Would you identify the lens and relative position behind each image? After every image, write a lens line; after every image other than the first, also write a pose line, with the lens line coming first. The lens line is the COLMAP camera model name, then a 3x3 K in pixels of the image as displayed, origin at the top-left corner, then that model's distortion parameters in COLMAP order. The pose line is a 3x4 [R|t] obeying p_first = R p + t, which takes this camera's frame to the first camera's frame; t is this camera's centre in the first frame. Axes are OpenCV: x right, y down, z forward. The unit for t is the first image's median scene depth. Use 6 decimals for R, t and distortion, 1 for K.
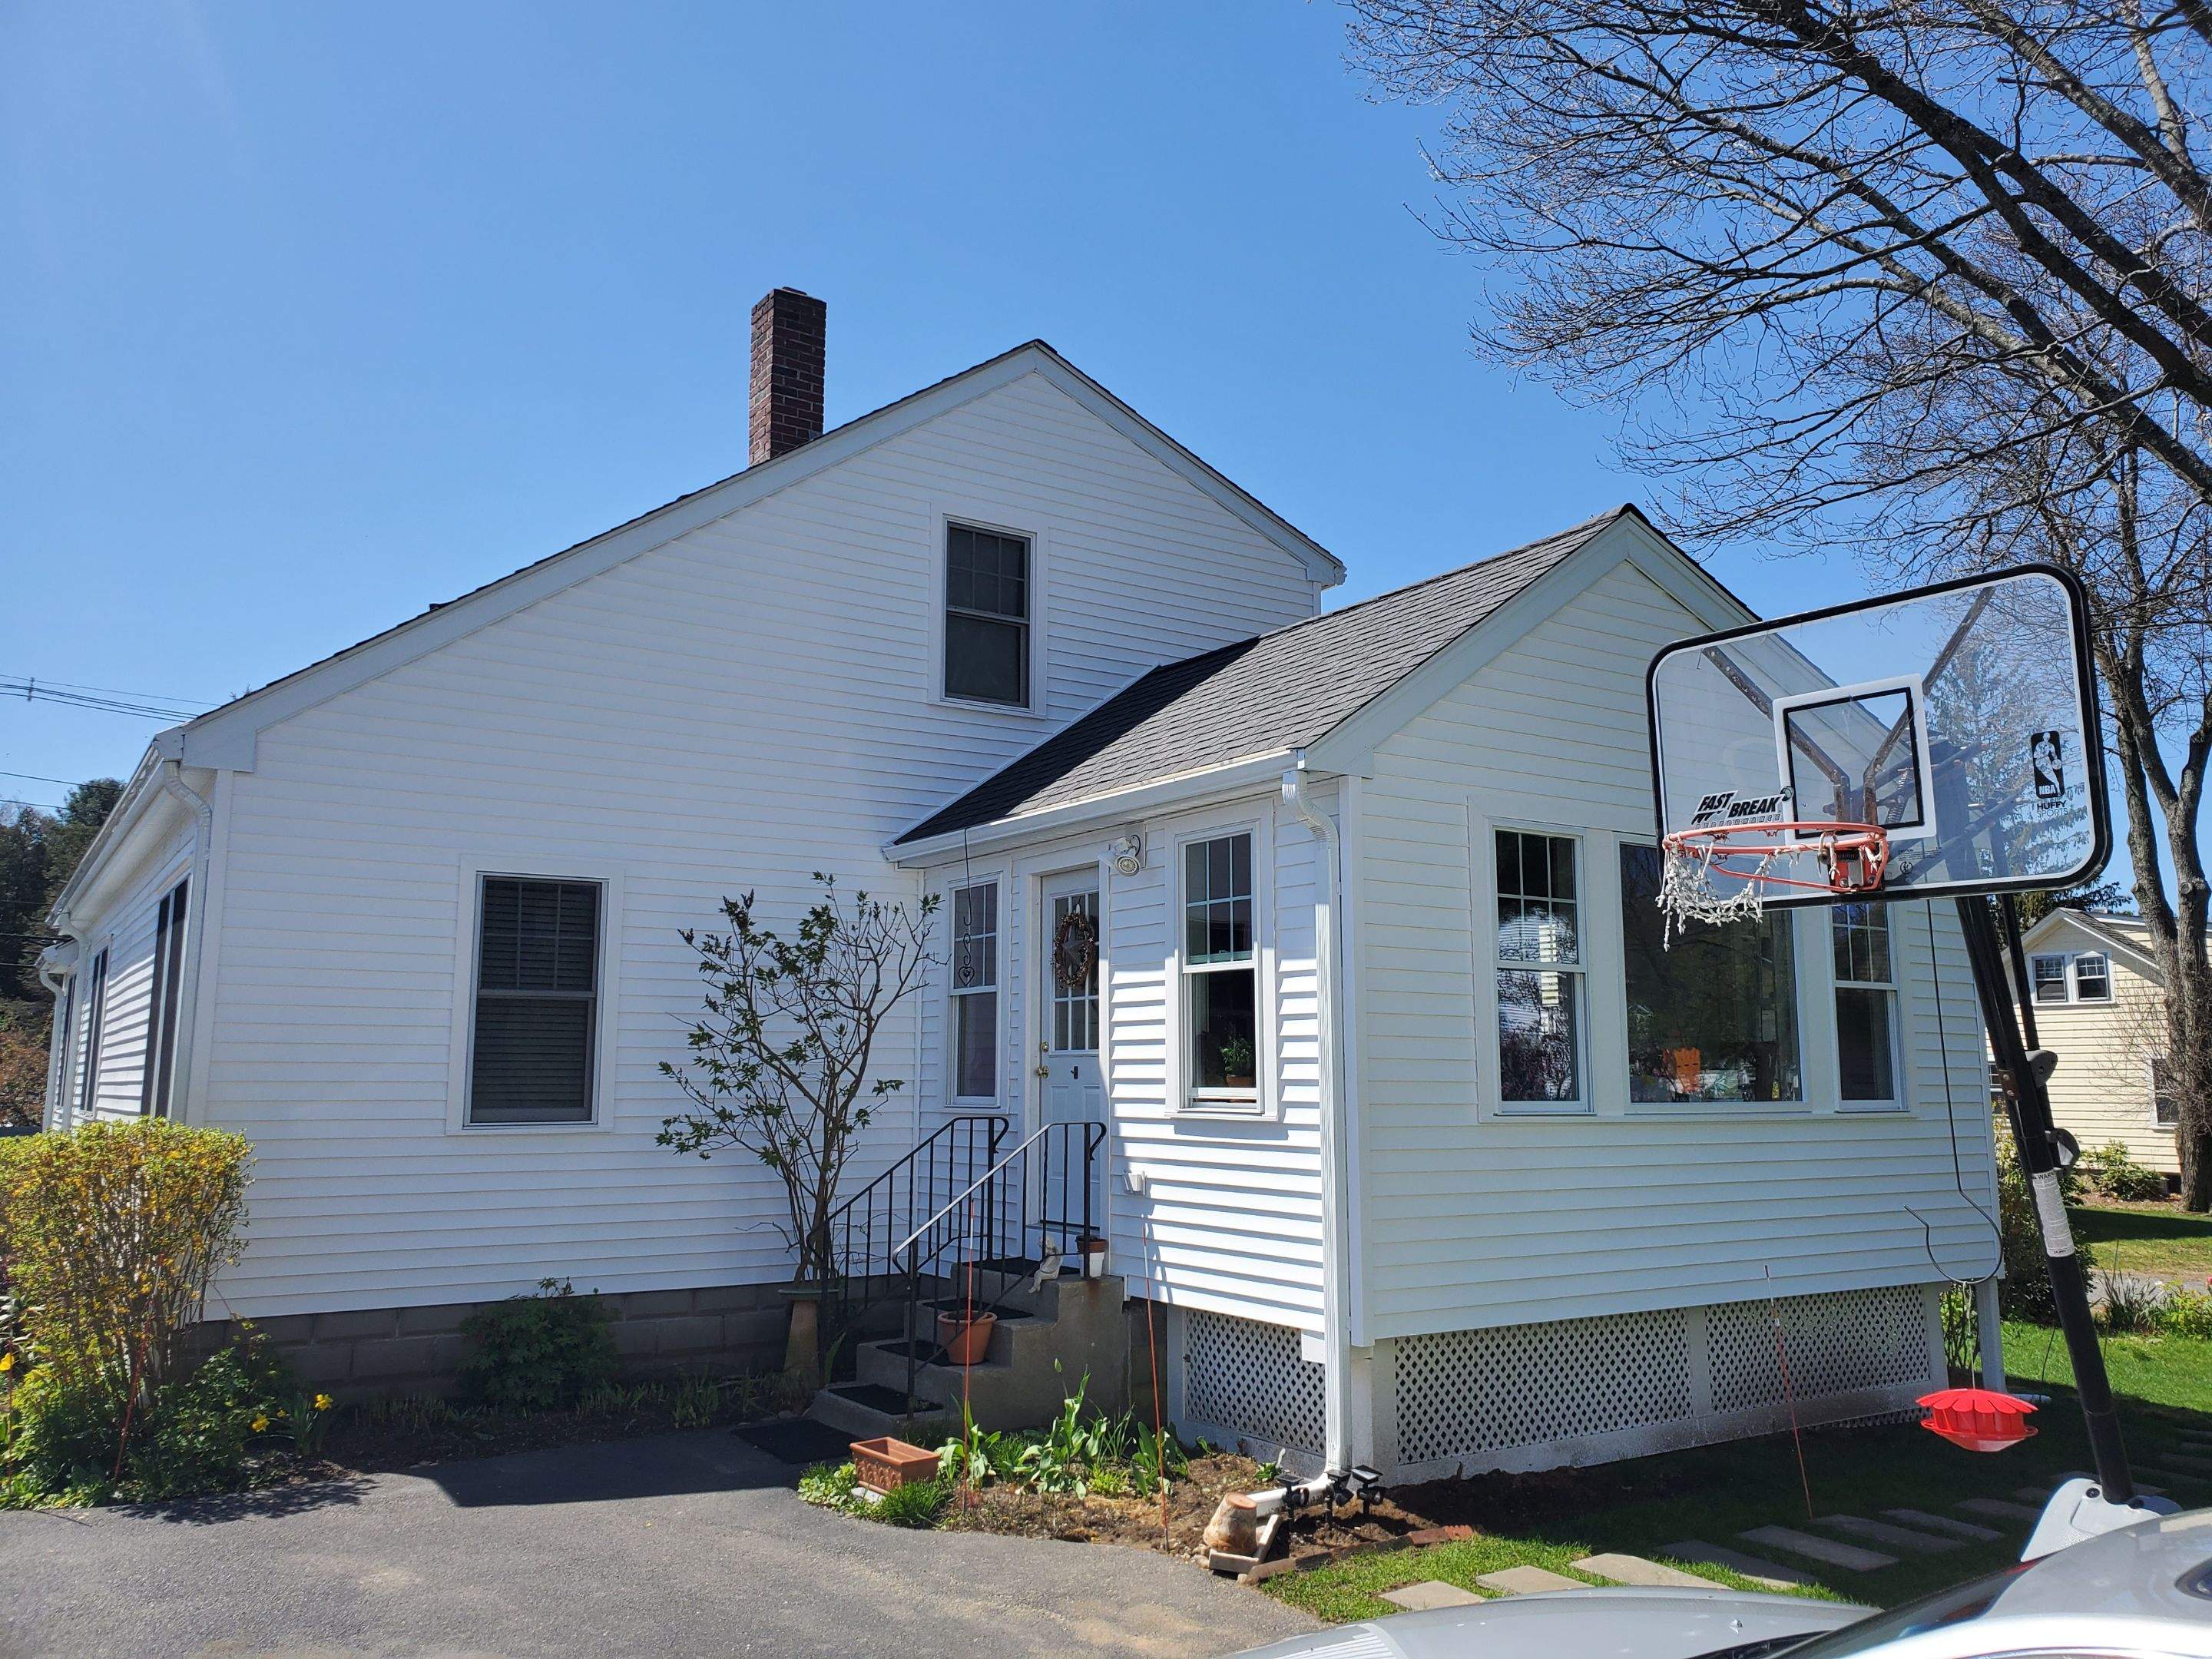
lens RADIAL K [[1675.0, 0, 1106.0], [0, 1675.0, 829.5], [0, 0, 1]] dist [0.107848, -0.137853]
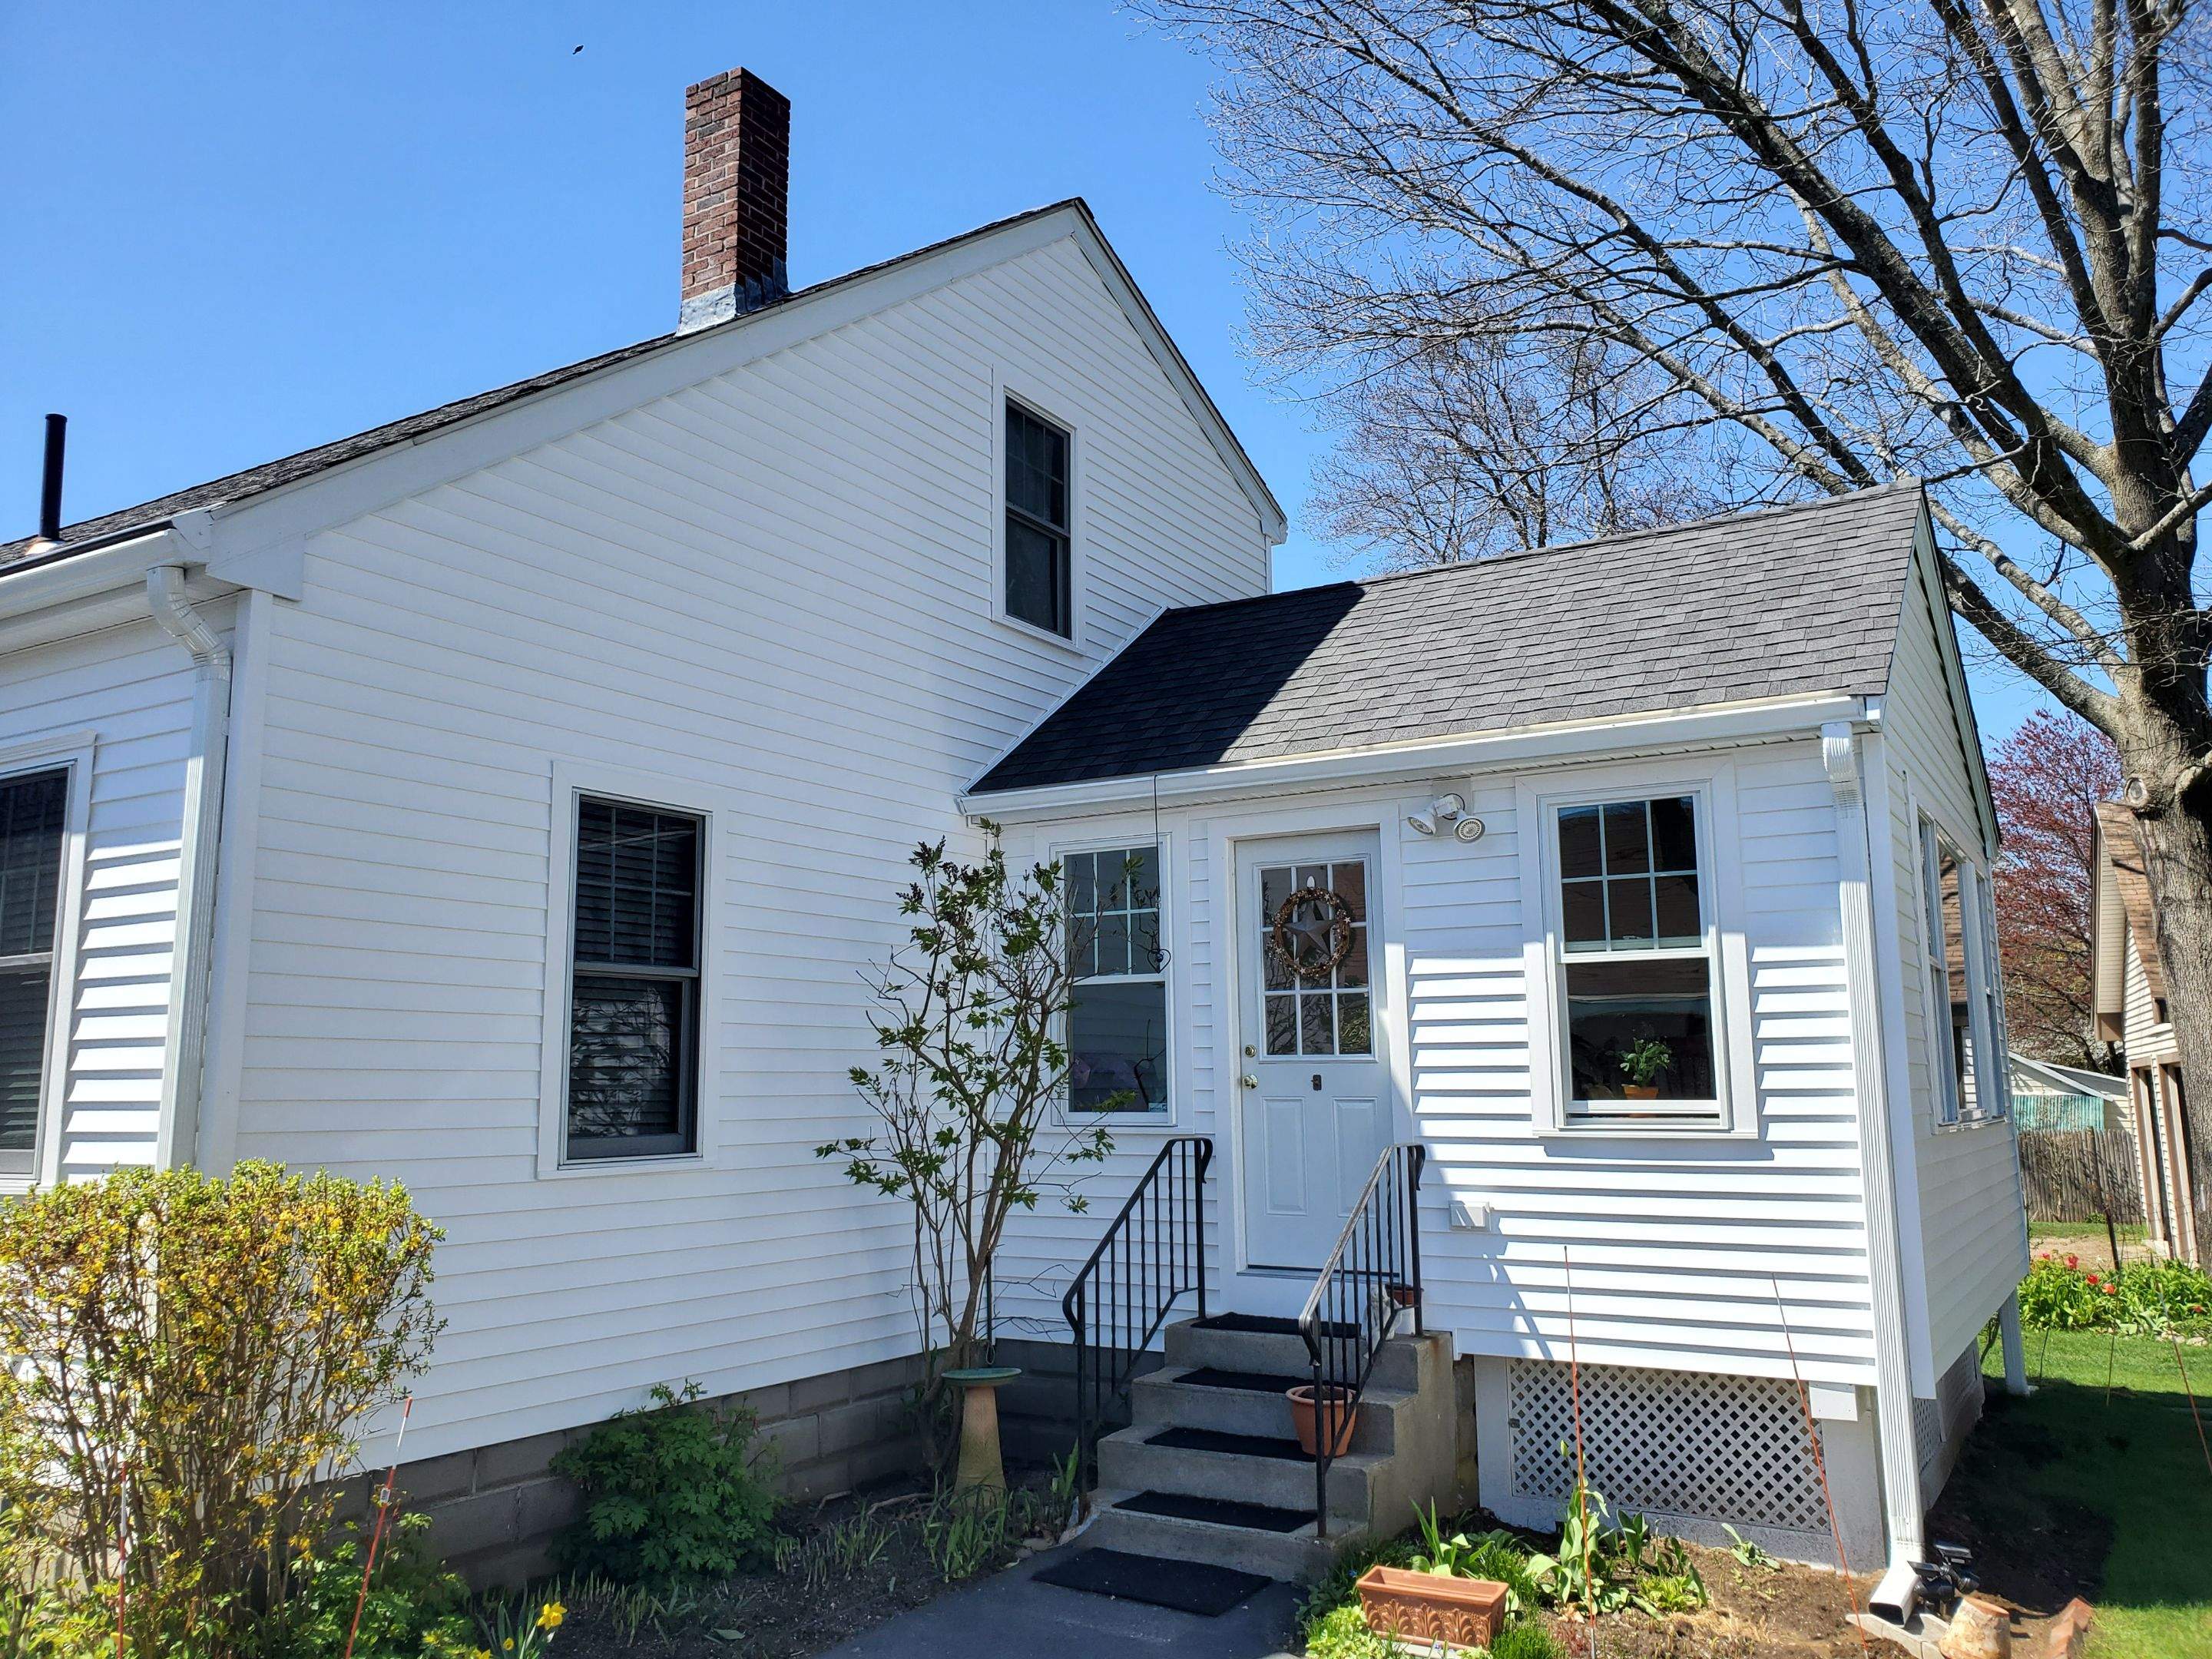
lens RADIAL K [[1693.2, 0, 1106.0], [0, 1693.2, 829.5], [0, 0, 1]] dist [0.015667, -0.001123]
pose [[0.909286, 0.054144, 0.412634, -0.482046], [-0.052684, 0.998500, -0.014925, 0.042434], [-0.412823, -0.008168, 0.910775, 0.313979]]
